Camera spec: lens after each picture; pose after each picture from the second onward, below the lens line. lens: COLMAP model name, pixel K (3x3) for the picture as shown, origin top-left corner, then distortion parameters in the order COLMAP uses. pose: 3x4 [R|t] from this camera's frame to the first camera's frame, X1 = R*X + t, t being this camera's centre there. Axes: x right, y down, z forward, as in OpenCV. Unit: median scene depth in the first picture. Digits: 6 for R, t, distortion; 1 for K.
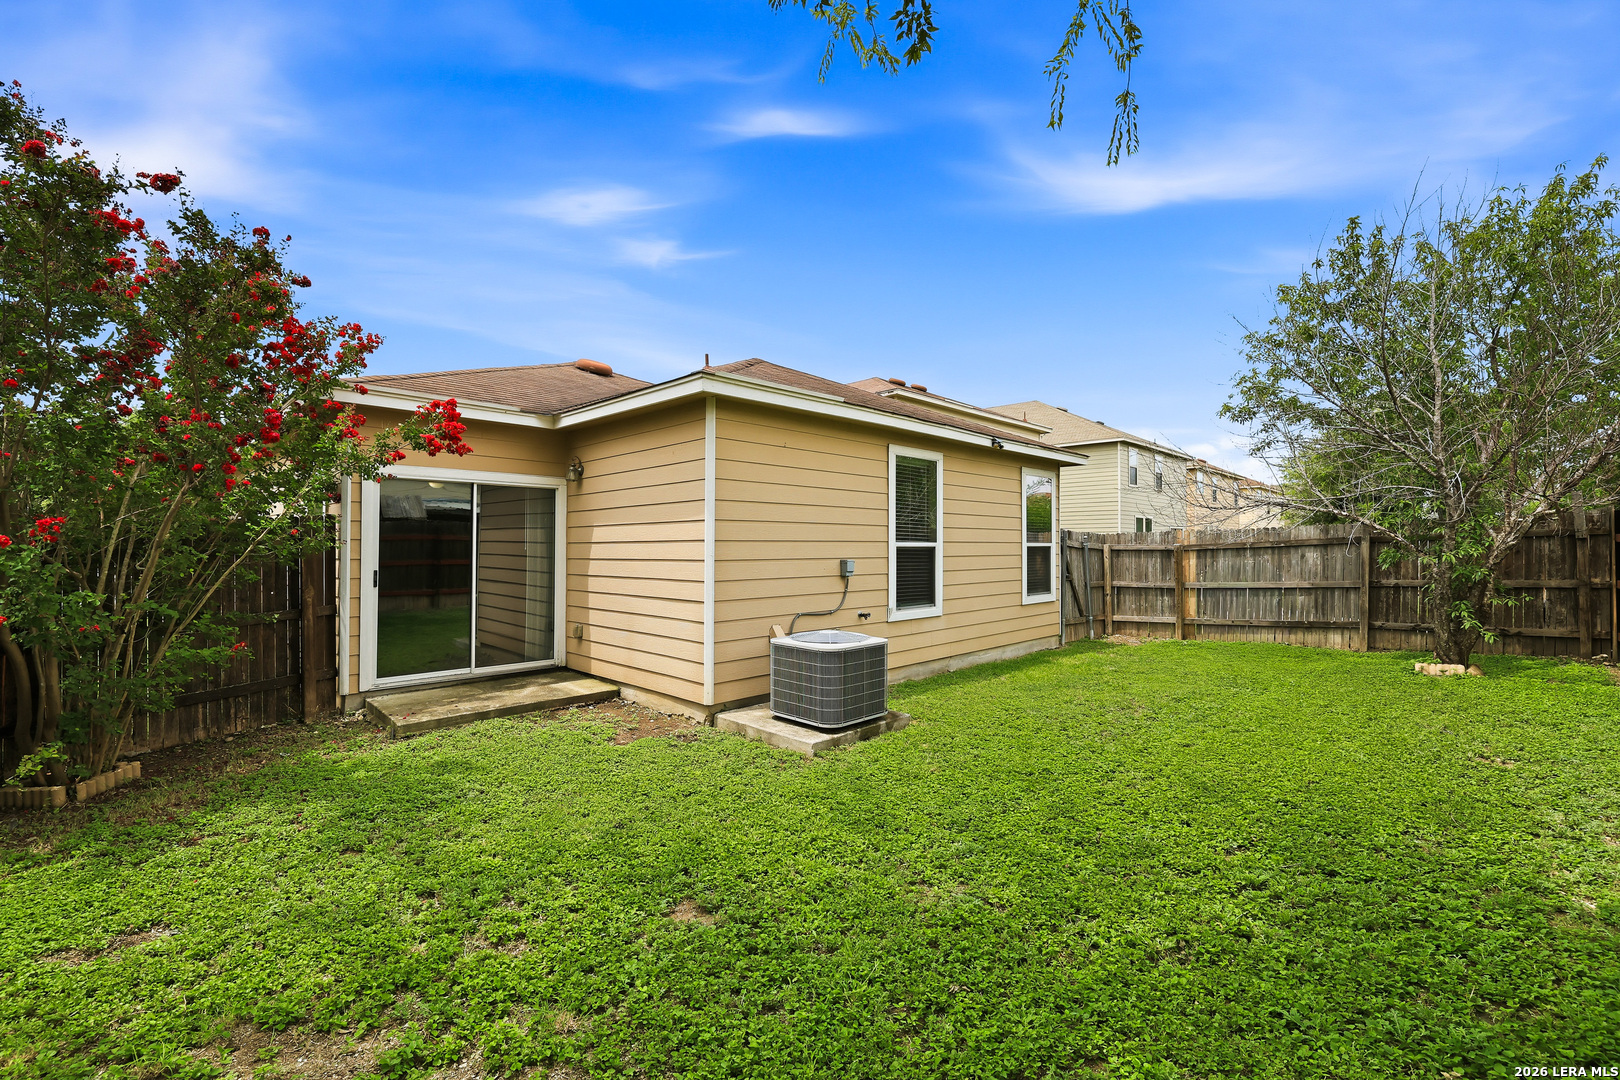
lens RADIAL K [[686.6, 0, 807.1], [0, 686.6, 540.5], [0, 0, 1]] dist [0.004325, 0.001084]
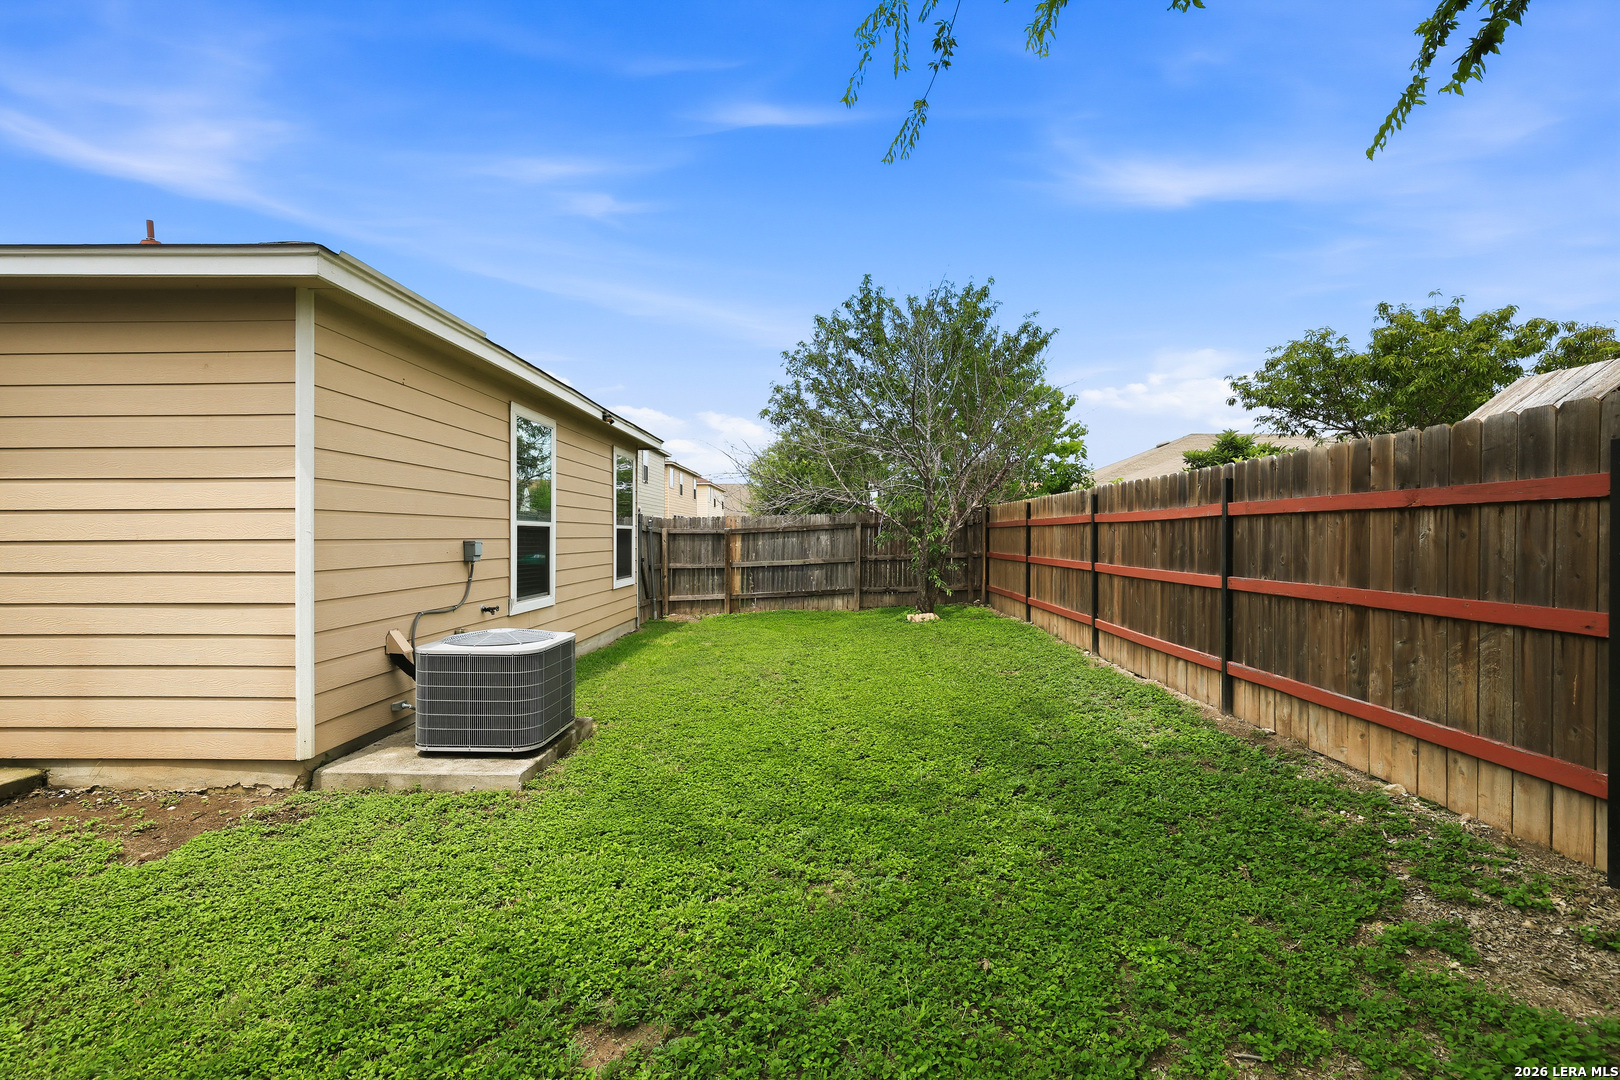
lens RADIAL K [[686.6, 0, 807.4], [0, 686.6, 545.3], [0, 0, 1]] dist [0.004325, 0.001084]
pose [[0.722180, -0.008964, 0.691647, -0.208005], [-0.006389, 0.999787, 0.019629, 0.015166], [-0.691676, -0.018594, 0.721969, 0.160140]]
